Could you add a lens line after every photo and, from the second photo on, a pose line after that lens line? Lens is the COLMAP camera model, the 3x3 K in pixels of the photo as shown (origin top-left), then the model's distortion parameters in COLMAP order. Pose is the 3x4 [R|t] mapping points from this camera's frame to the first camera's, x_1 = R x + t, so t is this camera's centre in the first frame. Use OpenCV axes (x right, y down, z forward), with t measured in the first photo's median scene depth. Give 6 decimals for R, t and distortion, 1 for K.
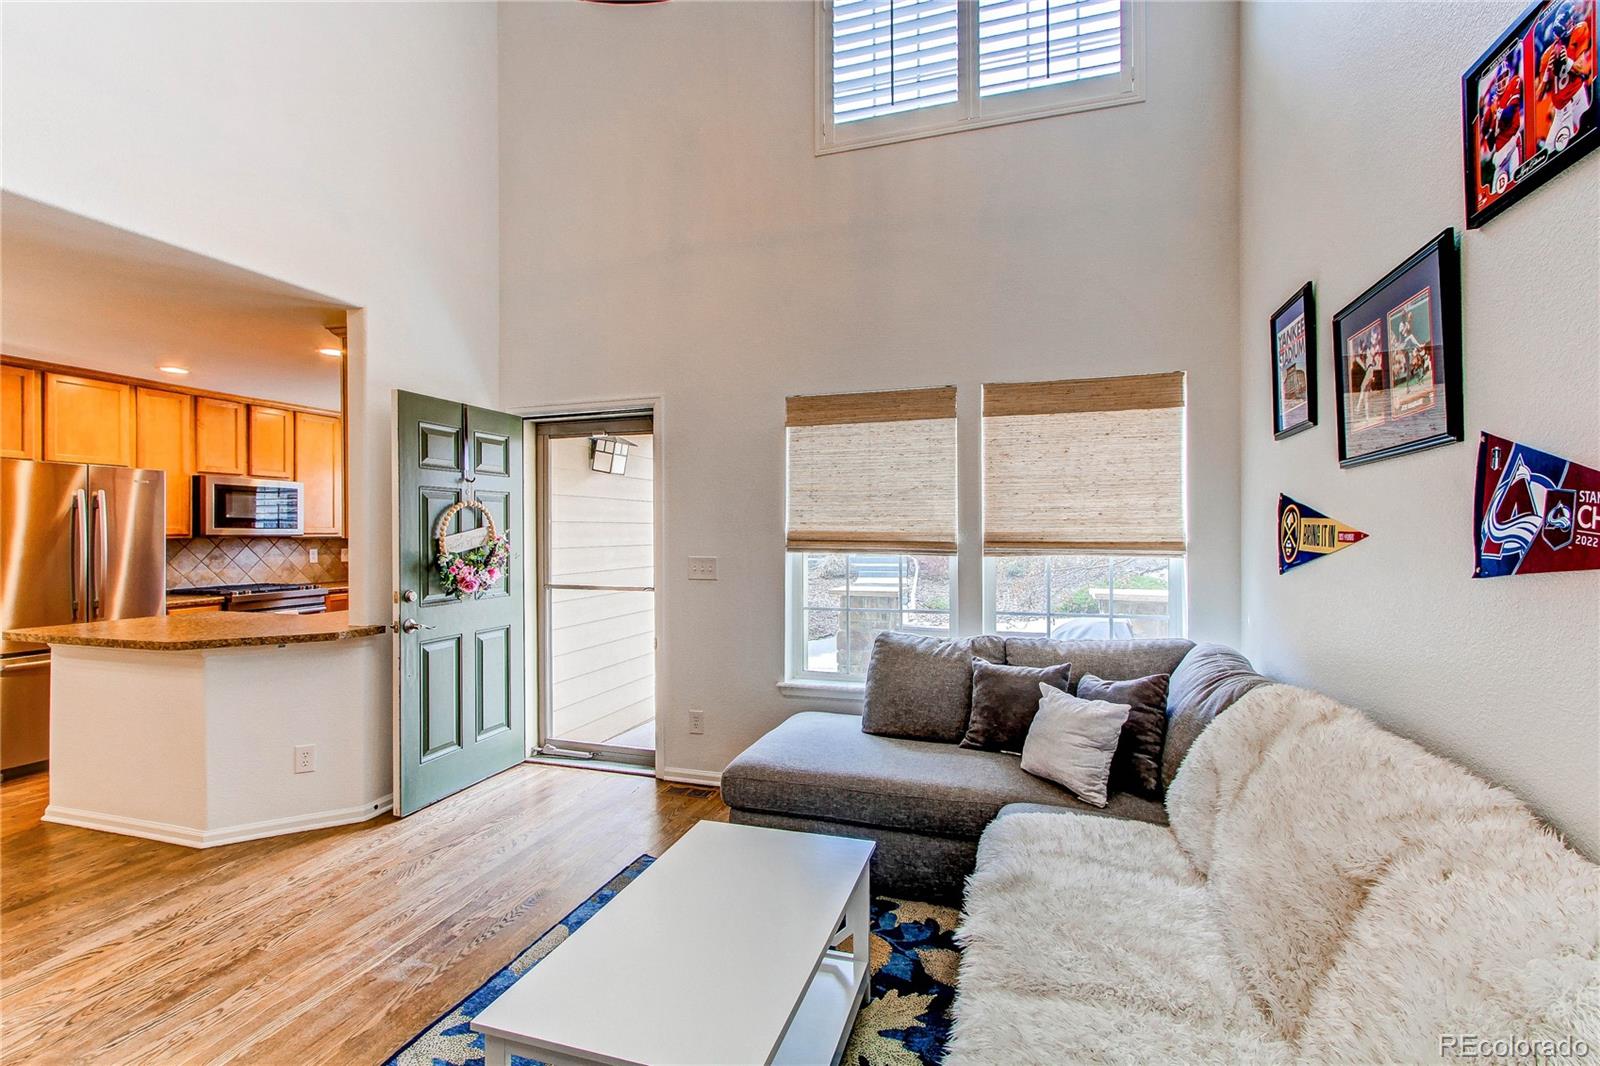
lens RADIAL K [[746.9, 0, 789.0], [0, 746.9, 530.6], [0, 0, 1]] dist [-0.006925, 0.007439]
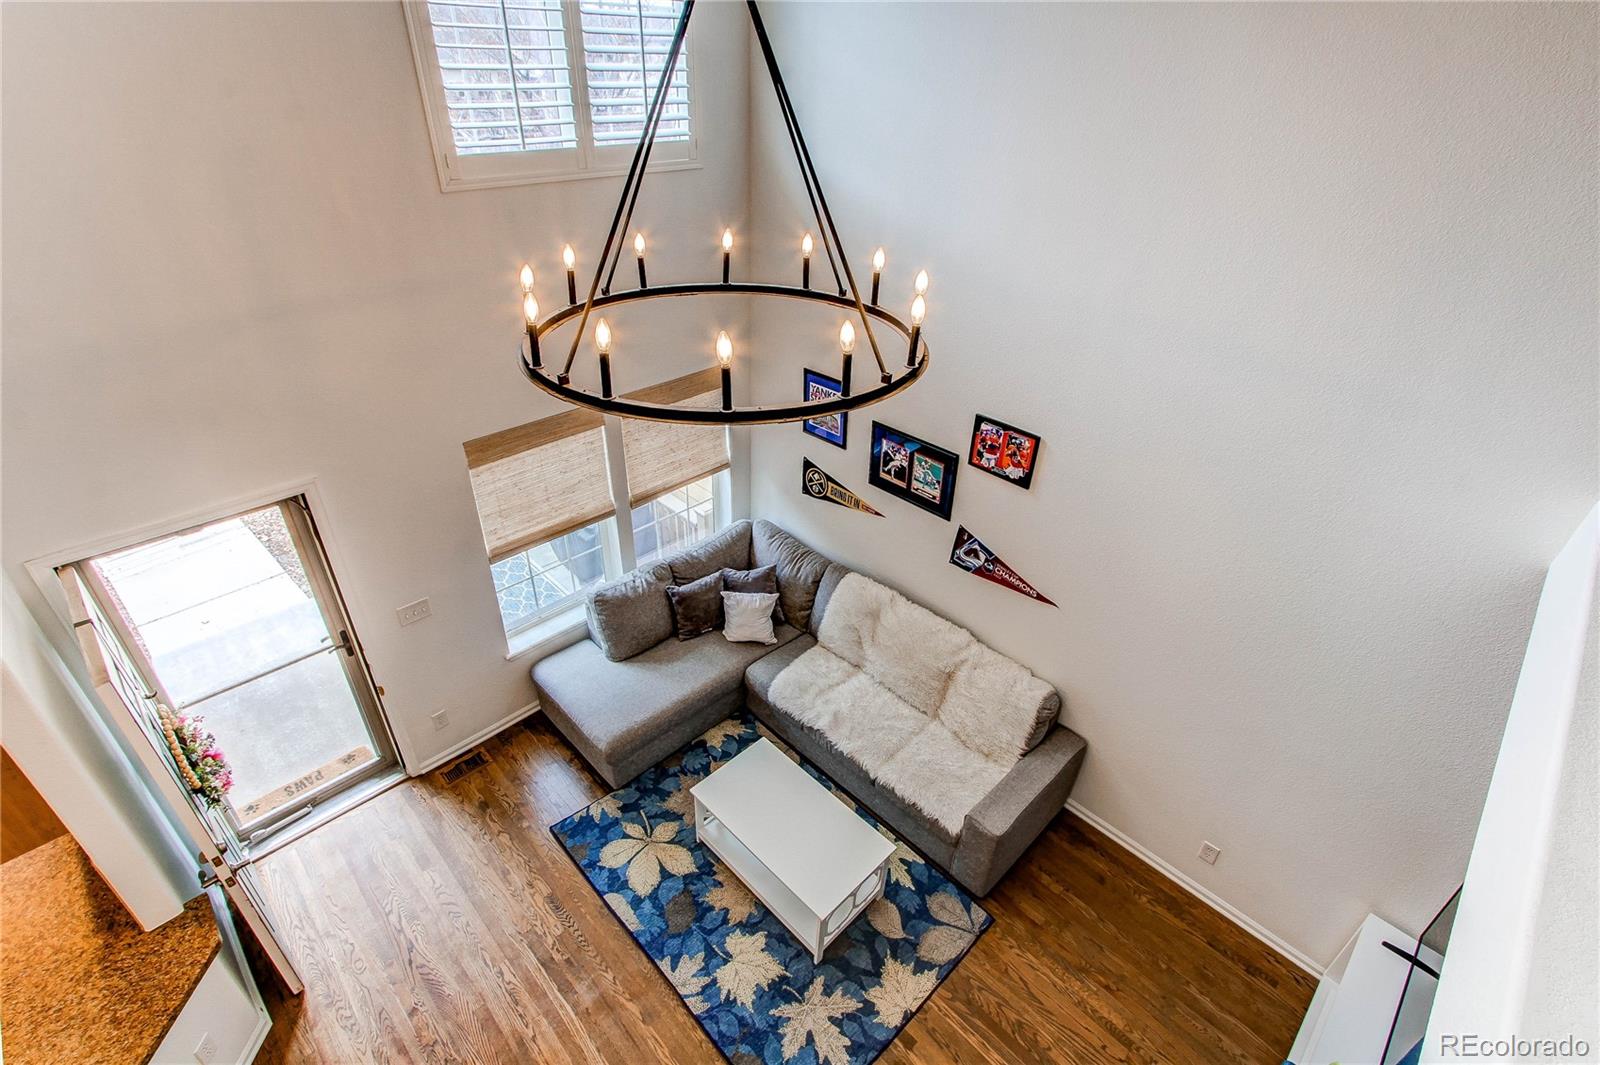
lens RADIAL K [[746.9, 0, 789.0], [0, 746.9, 530.1], [0, 0, 1]] dist [-0.006925, 0.007439]
pose [[0.462521, -0.464720, 0.755056, -0.691750], [-0.029626, 0.843046, 0.537024, -0.708109], [-0.886113, -0.270754, 0.376159, 0.197528]]
